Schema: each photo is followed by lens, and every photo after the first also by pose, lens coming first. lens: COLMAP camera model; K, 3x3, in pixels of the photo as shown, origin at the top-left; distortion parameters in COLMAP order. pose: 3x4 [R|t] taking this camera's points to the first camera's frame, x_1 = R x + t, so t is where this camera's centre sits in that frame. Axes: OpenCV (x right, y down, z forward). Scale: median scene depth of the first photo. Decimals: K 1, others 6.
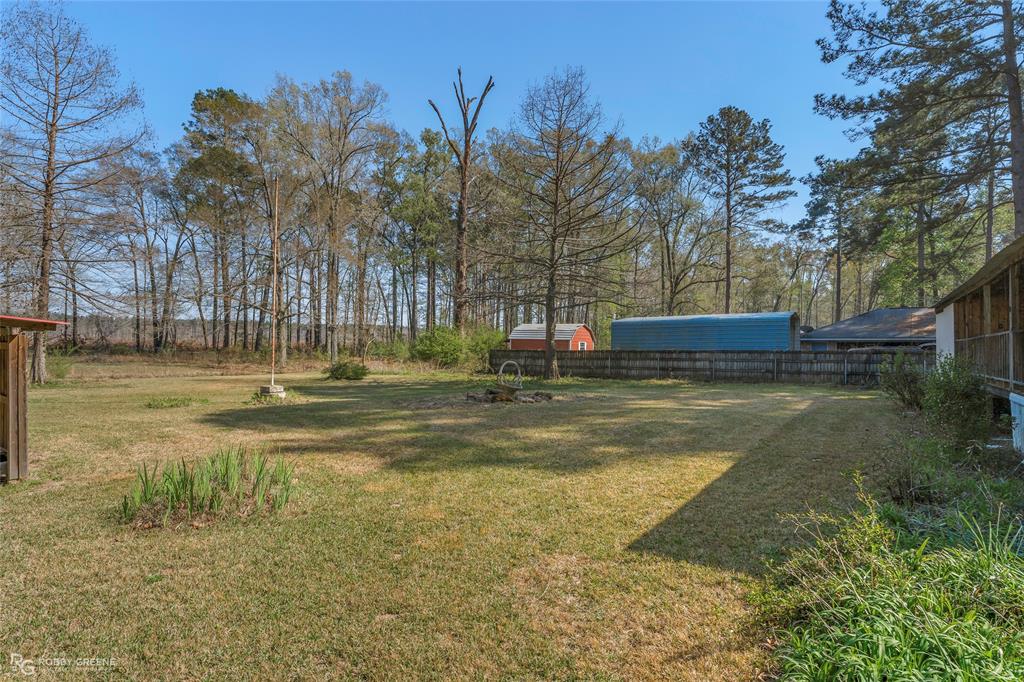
lens RADIAL K [[515.0, 0, 510.8], [0, 515.0, 356.2], [0, 0, 1]] dist [-0.003683, 0.003446]
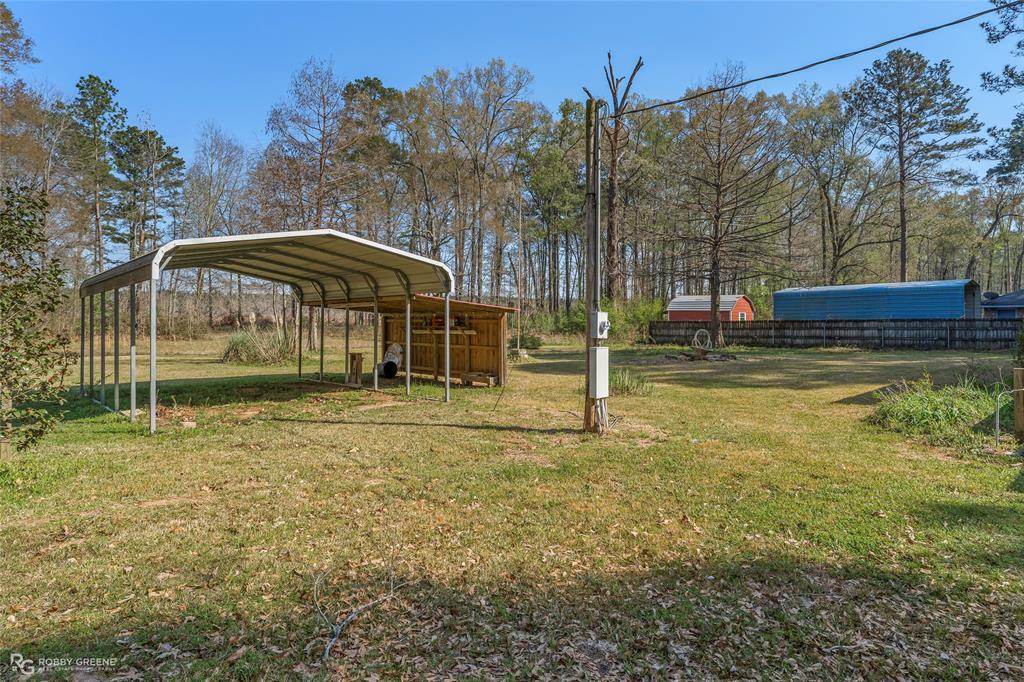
lens RADIAL K [[608.2, 0, 502.8], [0, 608.2, 311.6], [0, 0, 1]] dist [-0.001501, 0.001130]
pose [[0.980595, -0.014518, -0.195507, -0.090751], [0.008726, 0.999498, -0.030453, 0.003012], [0.195851, 0.028155, 0.980229, -0.274185]]
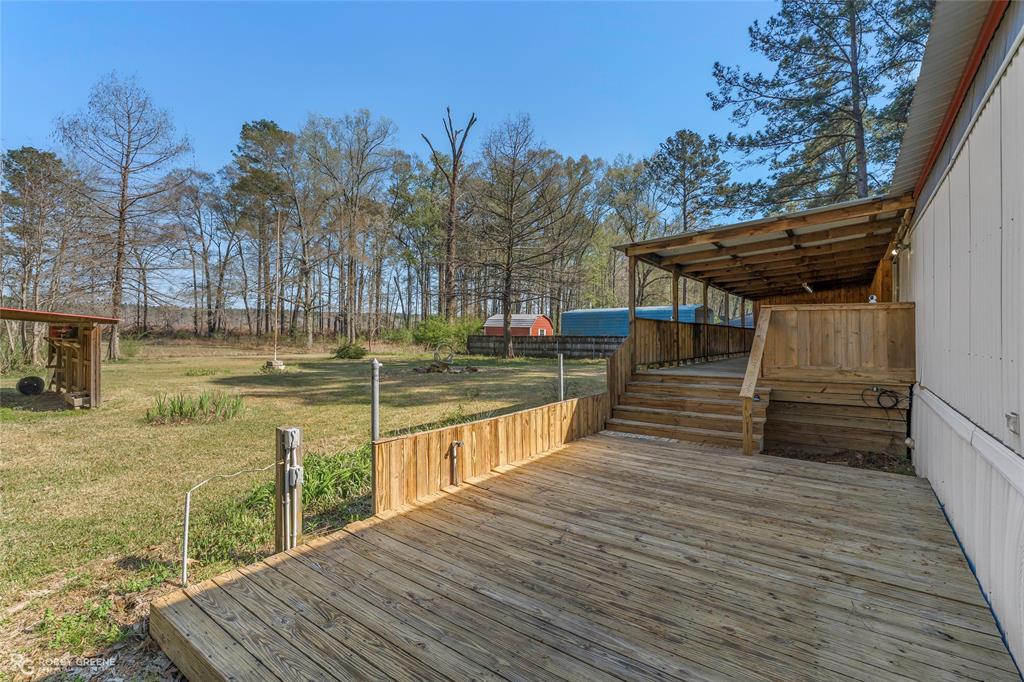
lens RADIAL K [[460.7, 0, 510.8], [0, 460.7, 335.5], [0, 0, 1]] dist [-0.000807, 0.001788]
pose [[0.999335, 0.001164, -0.036447, 0.104594], [-0.001620, 0.999921, -0.012470, 0.001669], [0.036429, 0.012521, 0.999258, -0.106255]]
